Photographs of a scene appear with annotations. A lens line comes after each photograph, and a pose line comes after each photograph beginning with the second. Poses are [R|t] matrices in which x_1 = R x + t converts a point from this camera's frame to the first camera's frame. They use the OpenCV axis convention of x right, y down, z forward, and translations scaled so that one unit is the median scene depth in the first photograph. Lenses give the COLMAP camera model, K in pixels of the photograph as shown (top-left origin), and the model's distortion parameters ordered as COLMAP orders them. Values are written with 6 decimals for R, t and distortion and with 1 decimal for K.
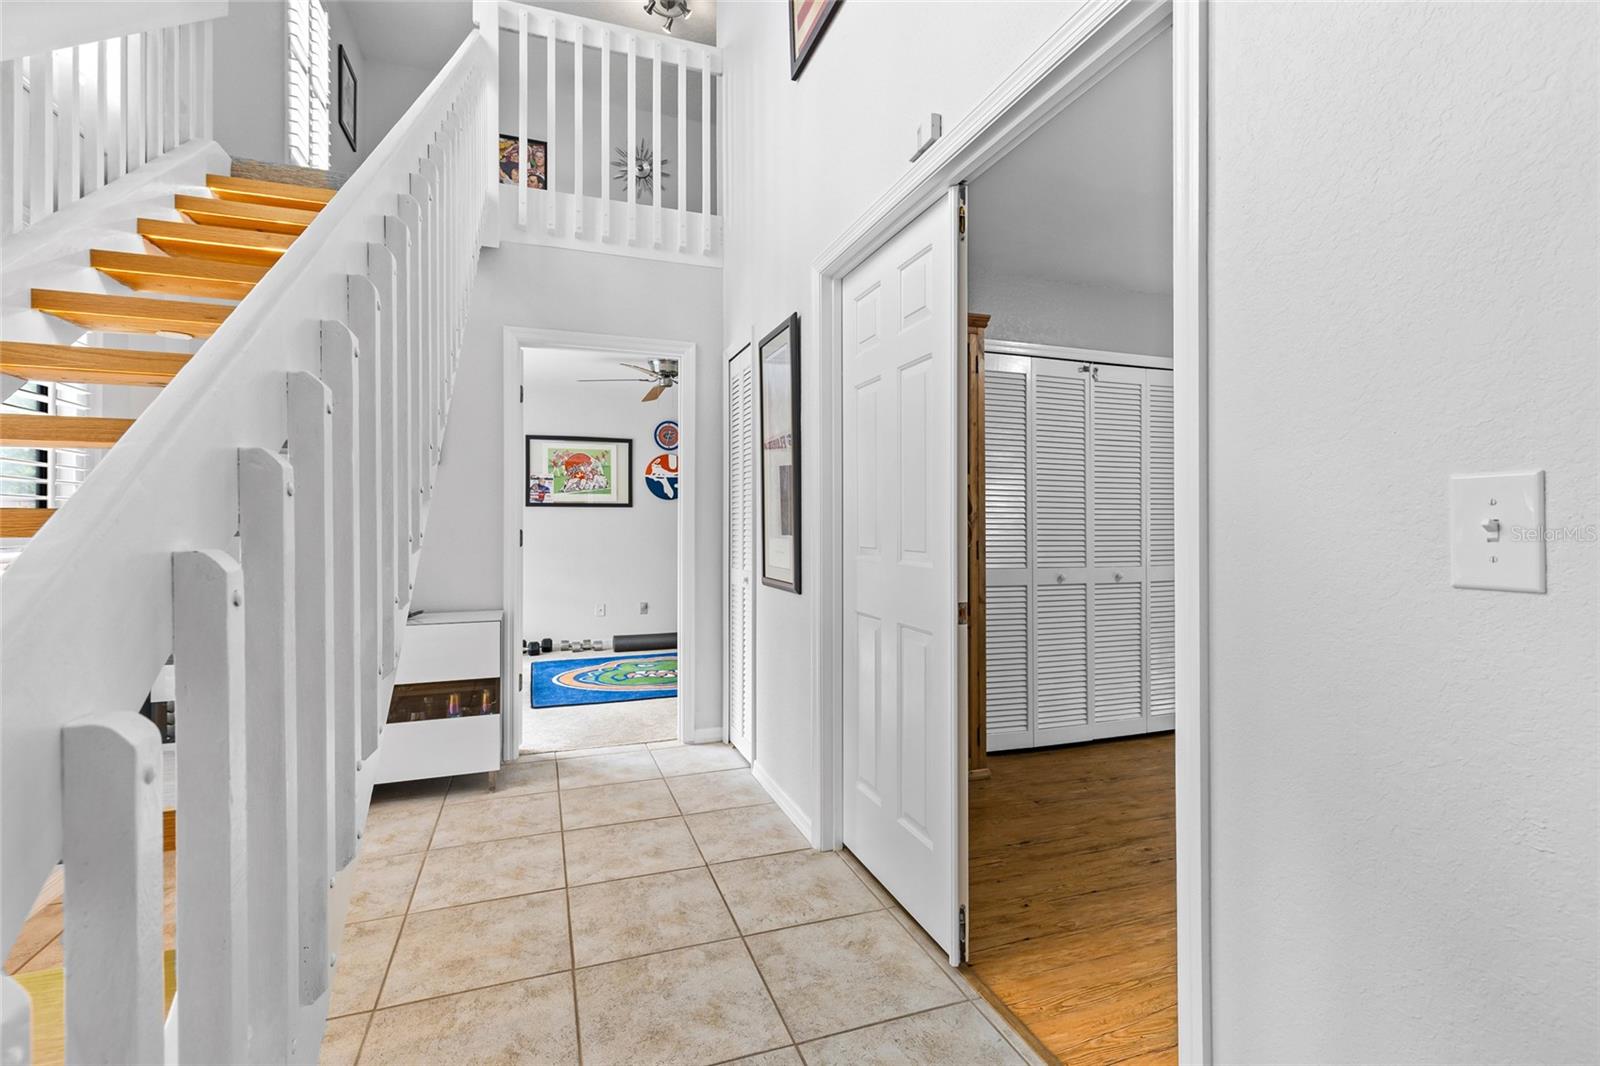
lens RADIAL K [[726.9, 0, 801.7], [0, 726.9, 536.5], [0, 0, 1]] dist [0.008046, -0.002401]
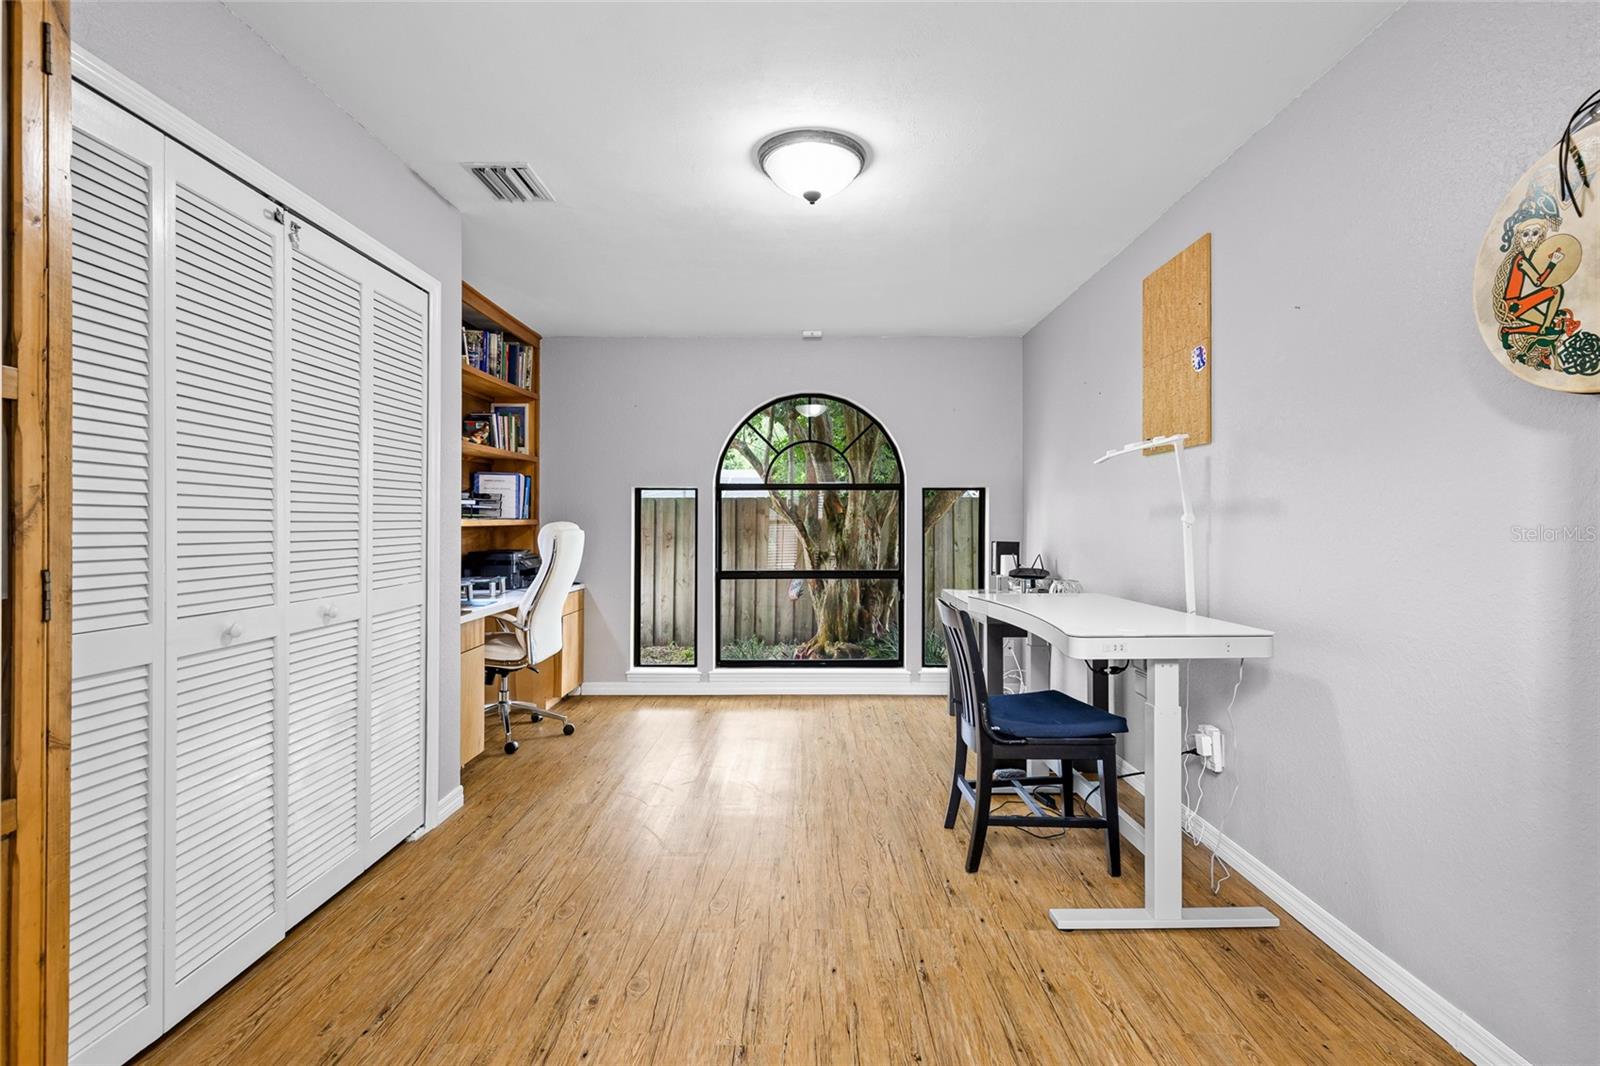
lens RADIAL K [[726.9, 0, 807.9], [0, 726.9, 529.1], [0, 0, 1]] dist [0.008046, -0.002401]
pose [[0.344773, -0.001767, 0.938684, 0.043654], [0.002169, 0.999997, 0.001086, -0.012855], [-0.938684, 0.001662, 0.344776, 0.542369]]
